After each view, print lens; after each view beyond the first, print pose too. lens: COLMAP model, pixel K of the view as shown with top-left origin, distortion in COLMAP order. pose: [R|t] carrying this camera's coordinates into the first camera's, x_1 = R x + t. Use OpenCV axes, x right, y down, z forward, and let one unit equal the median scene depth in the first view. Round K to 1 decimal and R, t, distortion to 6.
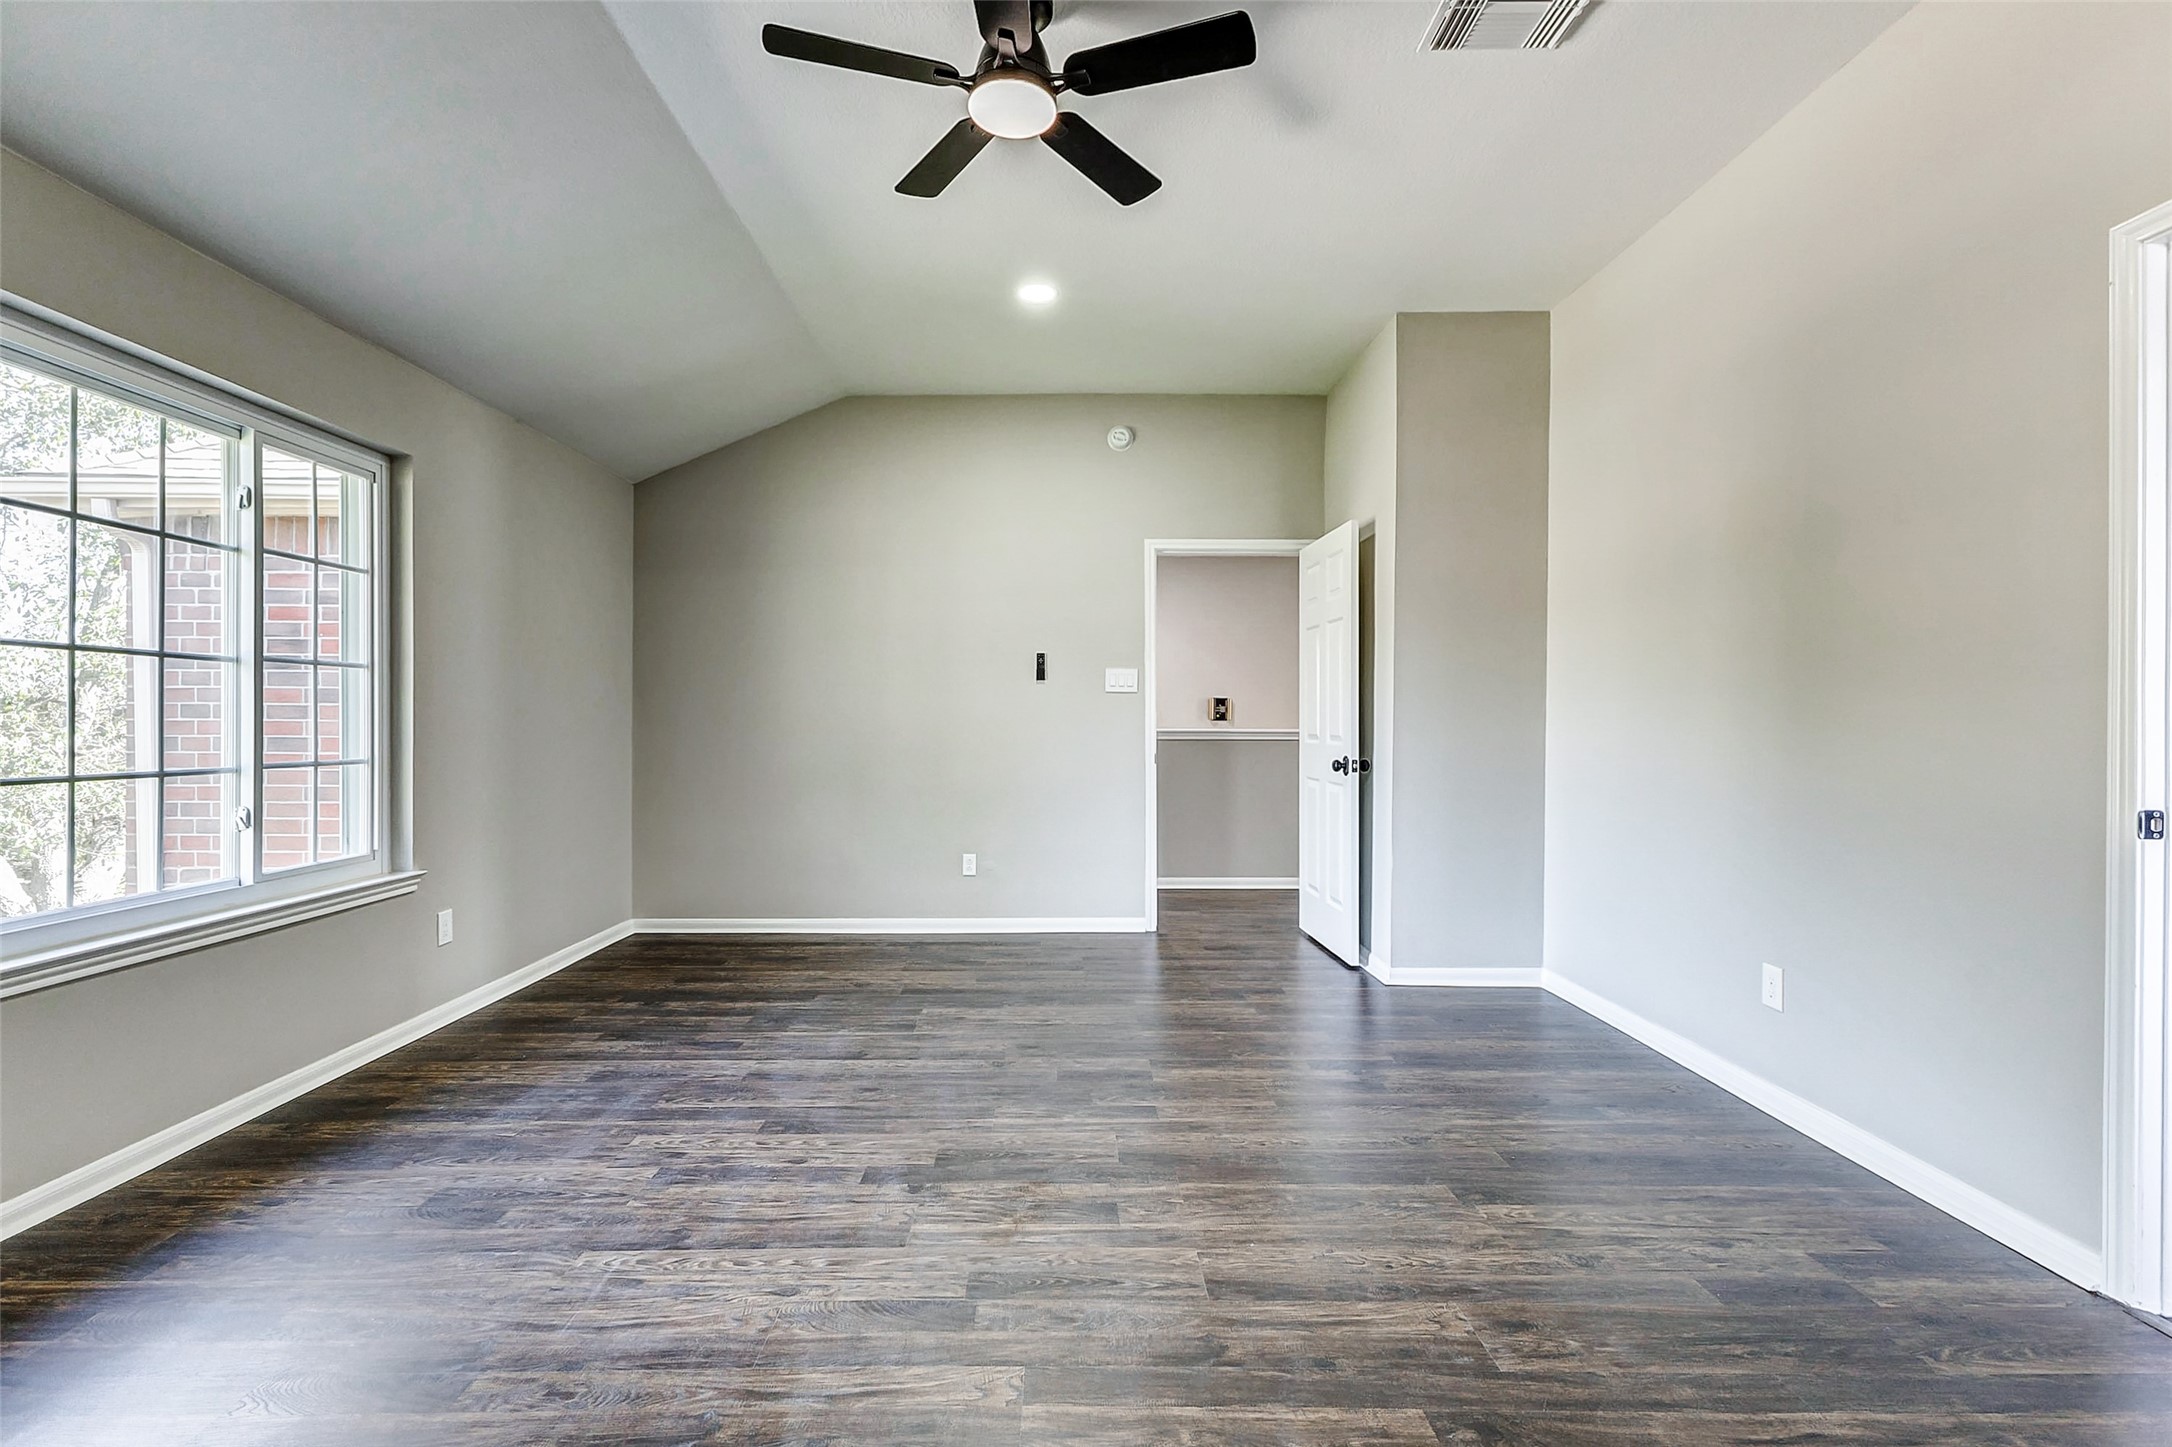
lens RADIAL K [[959.9, 0, 1073.0], [0, 959.9, 718.7], [0, 0, 1]] dist [0.008453, 0.000983]
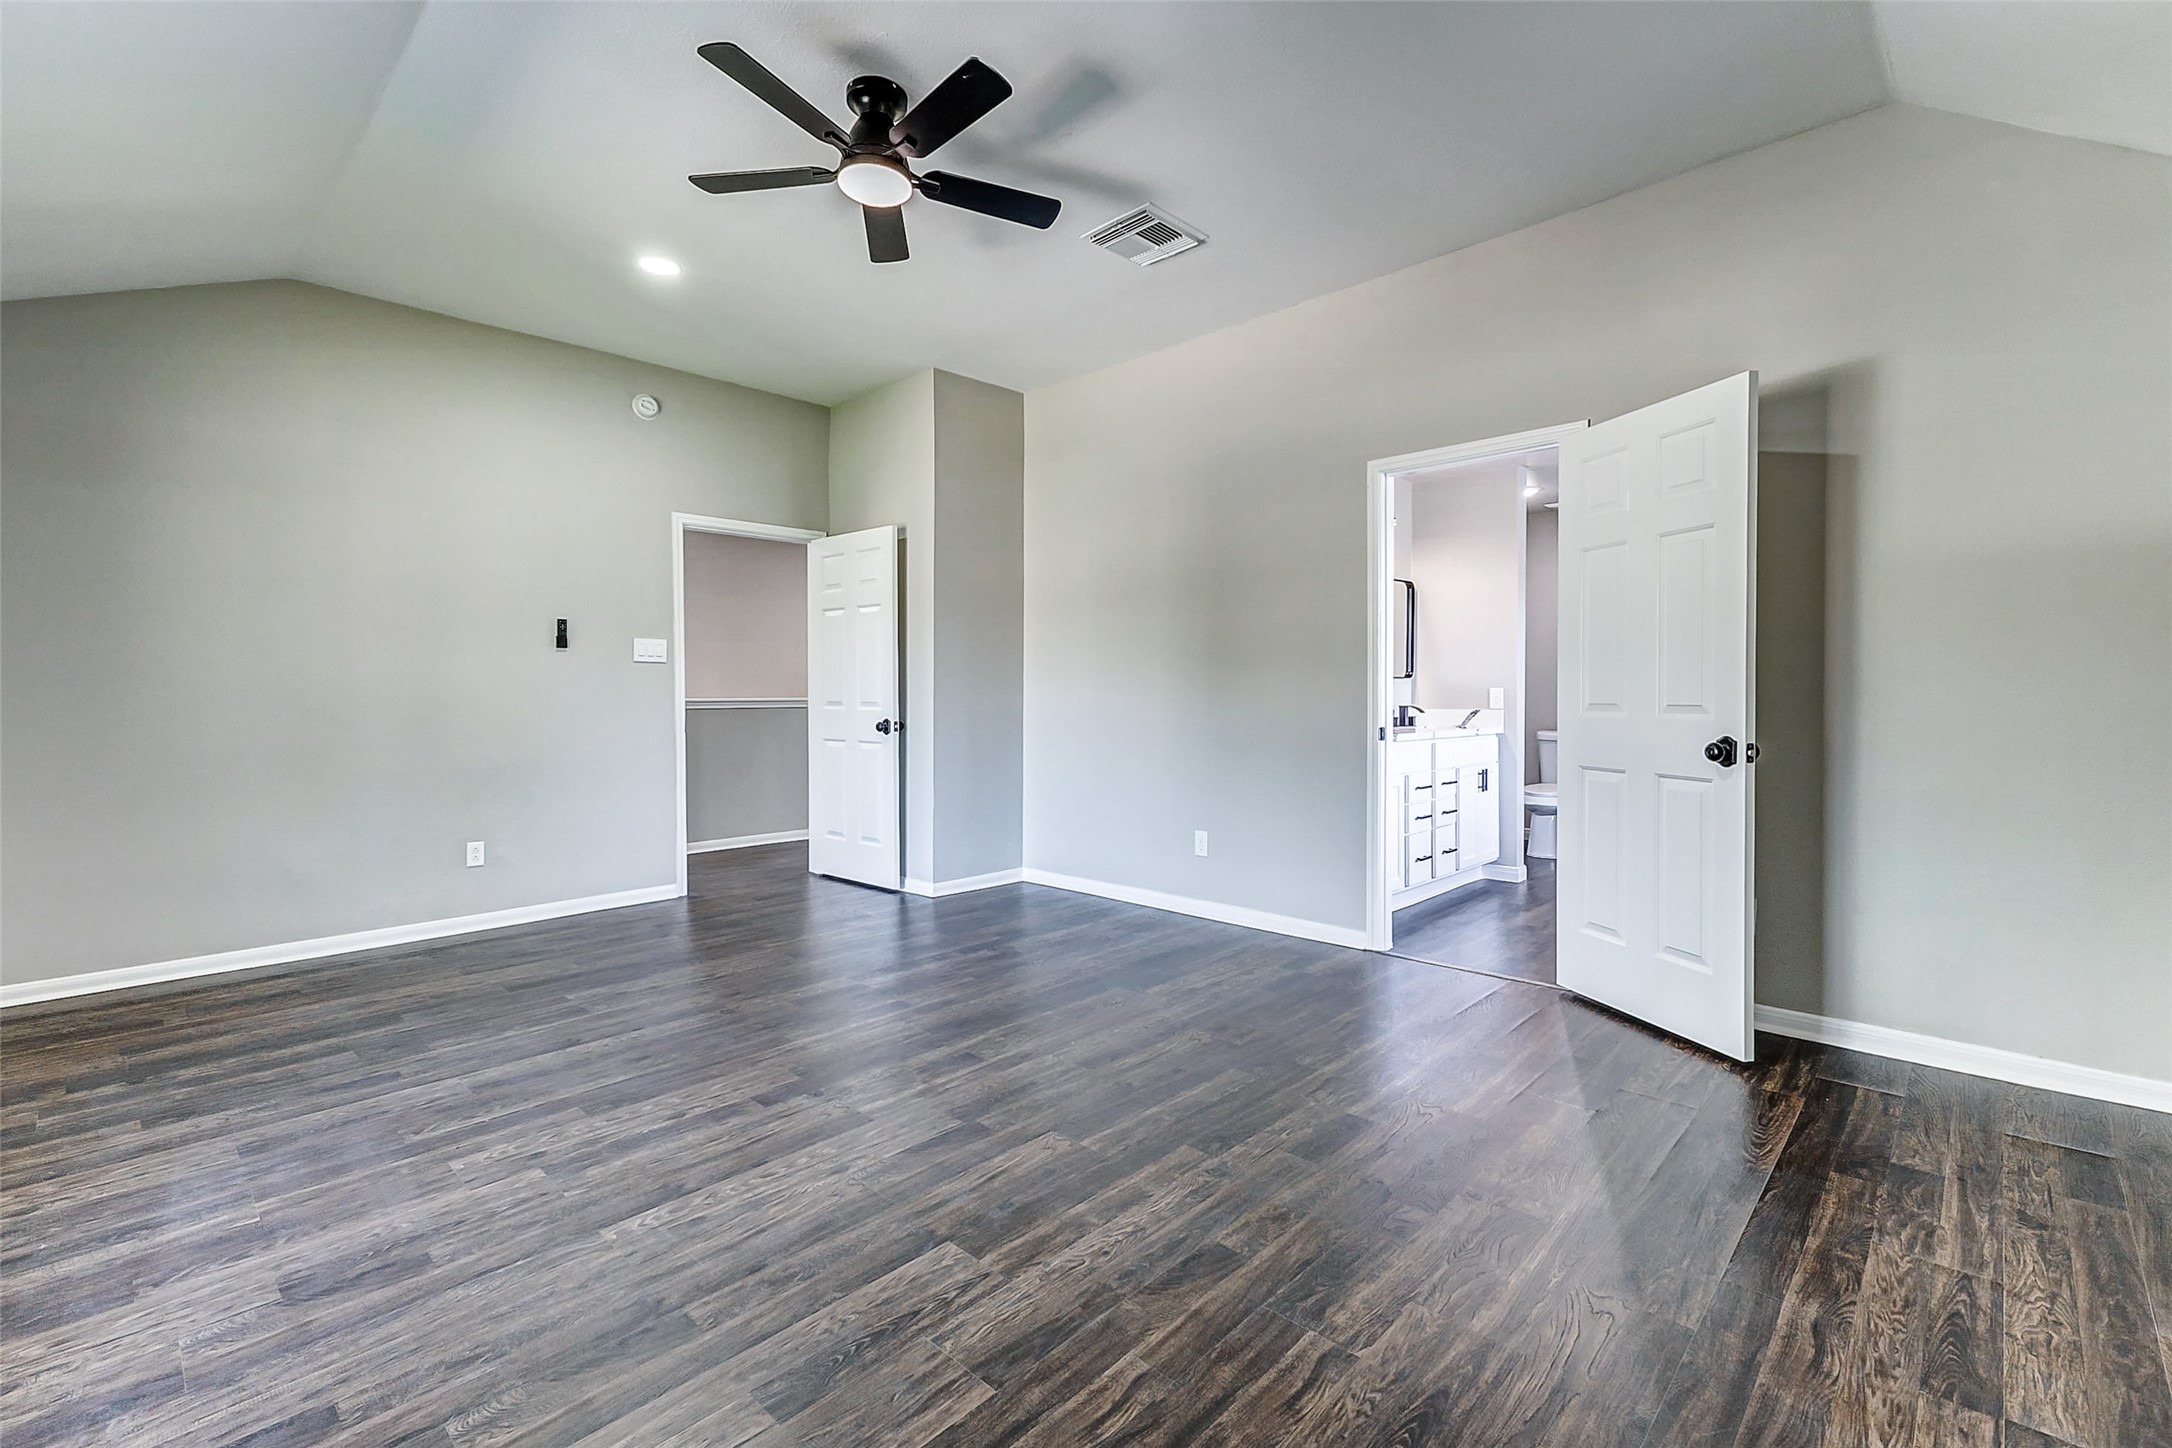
lens RADIAL K [[934.1, 0, 1092.8], [0, 934.1, 698.5], [0, 0, 1]] dist [0.005076, -0.002237]
pose [[0.699730, -0.012163, 0.714304, -0.454295], [0.003761, 0.999904, 0.013342, -0.001786], [-0.714398, -0.006649, 0.699708, -0.015554]]
